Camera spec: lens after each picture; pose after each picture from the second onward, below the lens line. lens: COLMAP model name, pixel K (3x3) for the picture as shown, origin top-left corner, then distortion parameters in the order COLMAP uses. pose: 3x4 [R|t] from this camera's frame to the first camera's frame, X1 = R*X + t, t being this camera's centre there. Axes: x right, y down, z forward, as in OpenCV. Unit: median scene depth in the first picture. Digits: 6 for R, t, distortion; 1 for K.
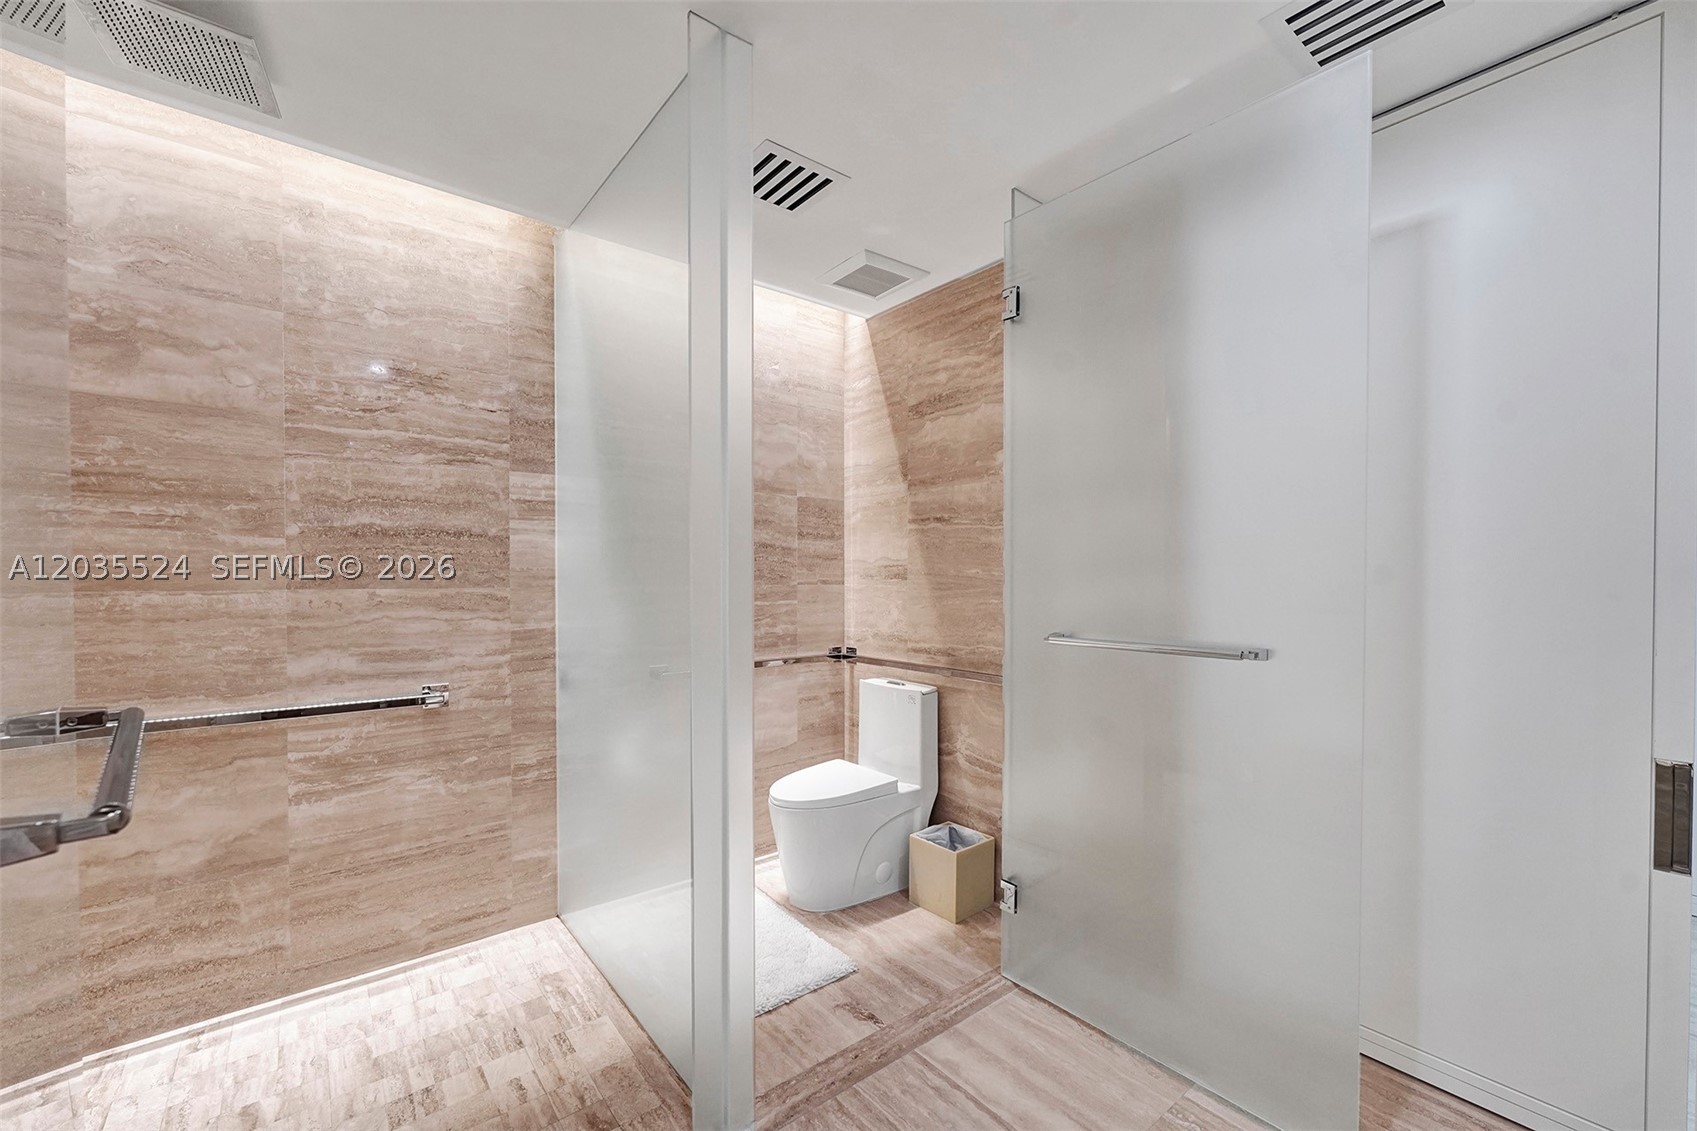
lens RADIAL K [[690.4, 0, 845.9], [0, 690.4, 588.0], [0, 0, 1]] dist [-0.000418, -0.000009]
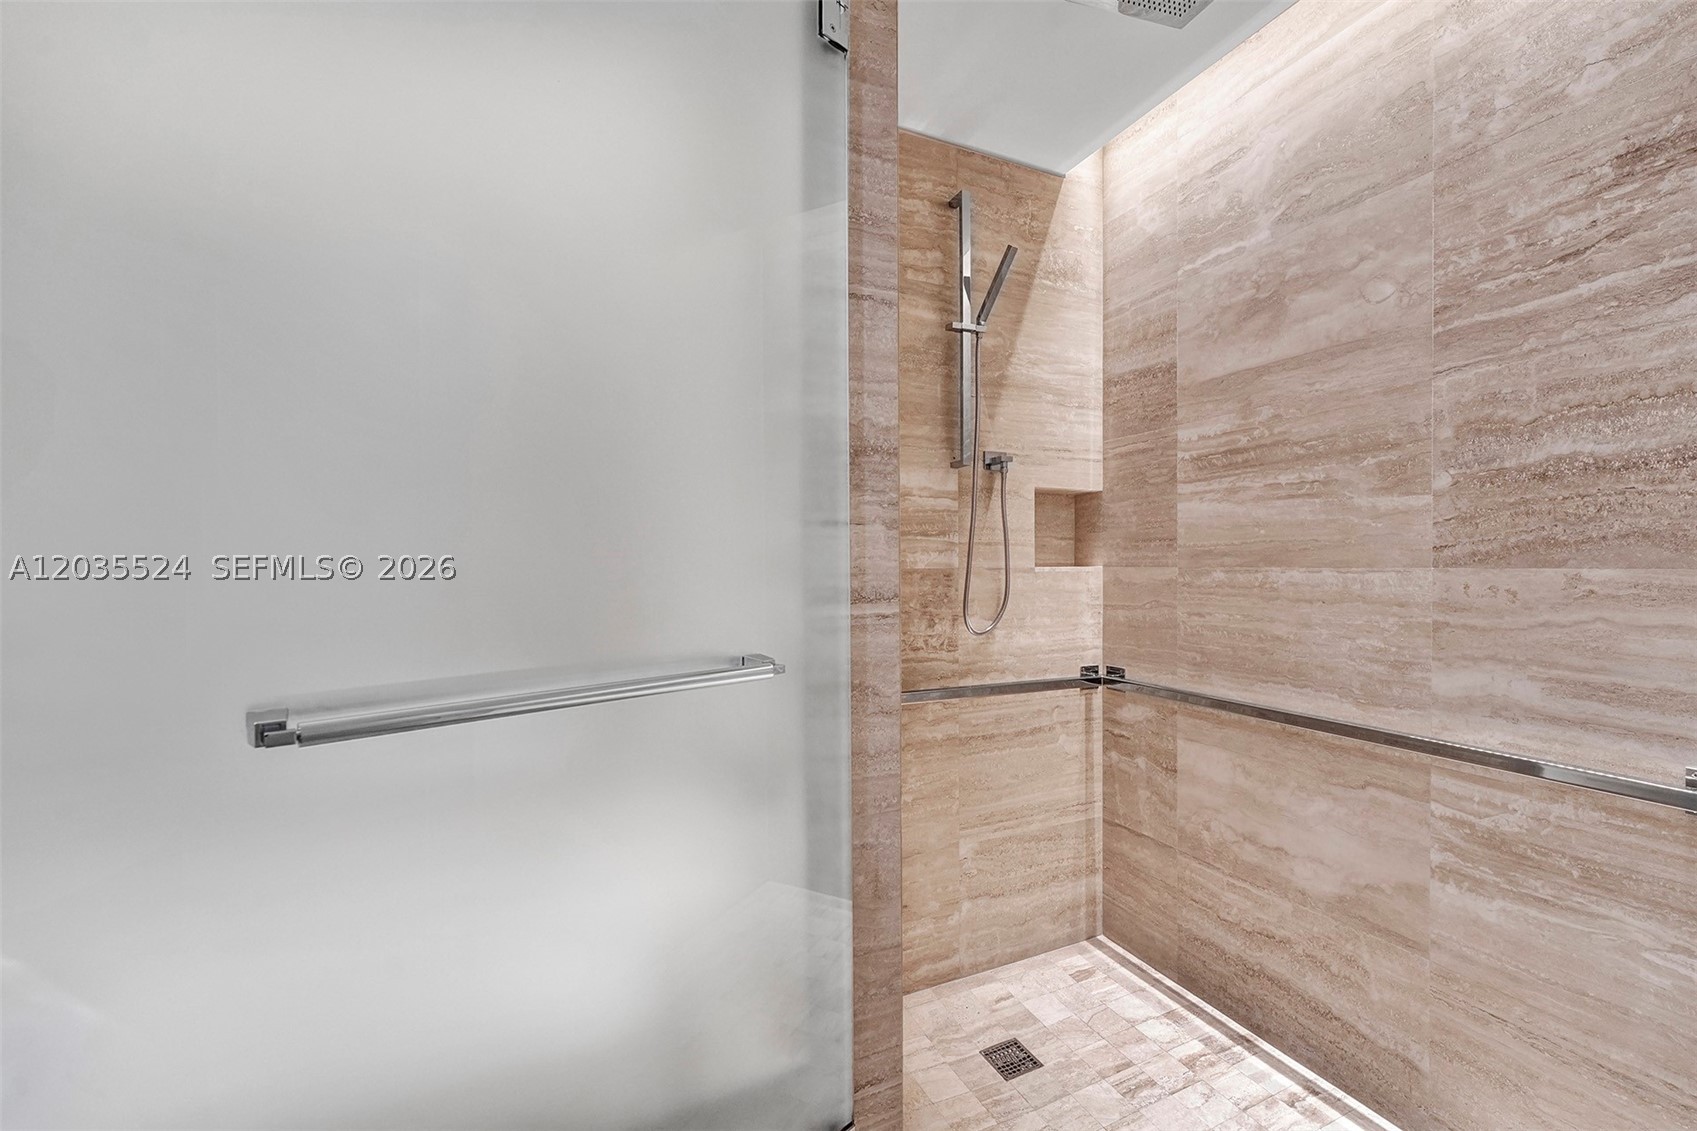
lens RADIAL K [[684.7, 0, 847.2], [0, 684.7, 569.0], [0, 0, 1]] dist [-0.001522, -0.000018]
pose [[-0.253868, 0.012205, -0.967162, 0.008646], [-0.007577, 0.999865, 0.014607, -0.002051], [0.967209, 0.011036, -0.253741, 0.599374]]
